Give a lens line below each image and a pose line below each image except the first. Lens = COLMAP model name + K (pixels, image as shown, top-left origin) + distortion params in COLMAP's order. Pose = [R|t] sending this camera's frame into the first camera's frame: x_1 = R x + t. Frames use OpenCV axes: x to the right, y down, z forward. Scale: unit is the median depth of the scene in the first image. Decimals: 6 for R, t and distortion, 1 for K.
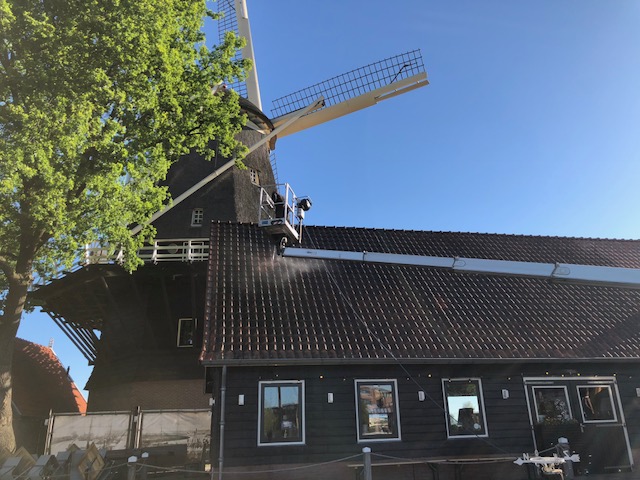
lens RADIAL K [[524.7, 0, 321.3], [0, 524.7, 237.8], [0, 0, 1]] dist [0.024032, -0.017831]
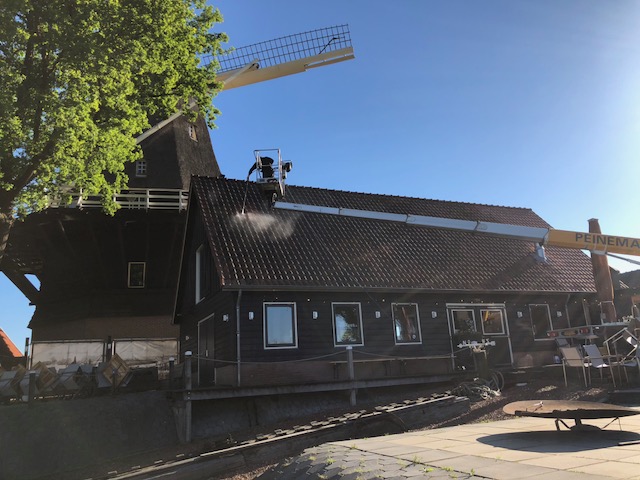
lens RADIAL K [[524.7, 0, 318.5], [0, 524.7, 241.1], [0, 0, 1]] dist [0.024032, -0.017831]
pose [[0.977751, 0.031469, 0.207396, -0.211385], [-0.049658, 0.995304, 0.083086, 0.003959], [-0.203808, -0.091537, 0.974722, -0.234695]]
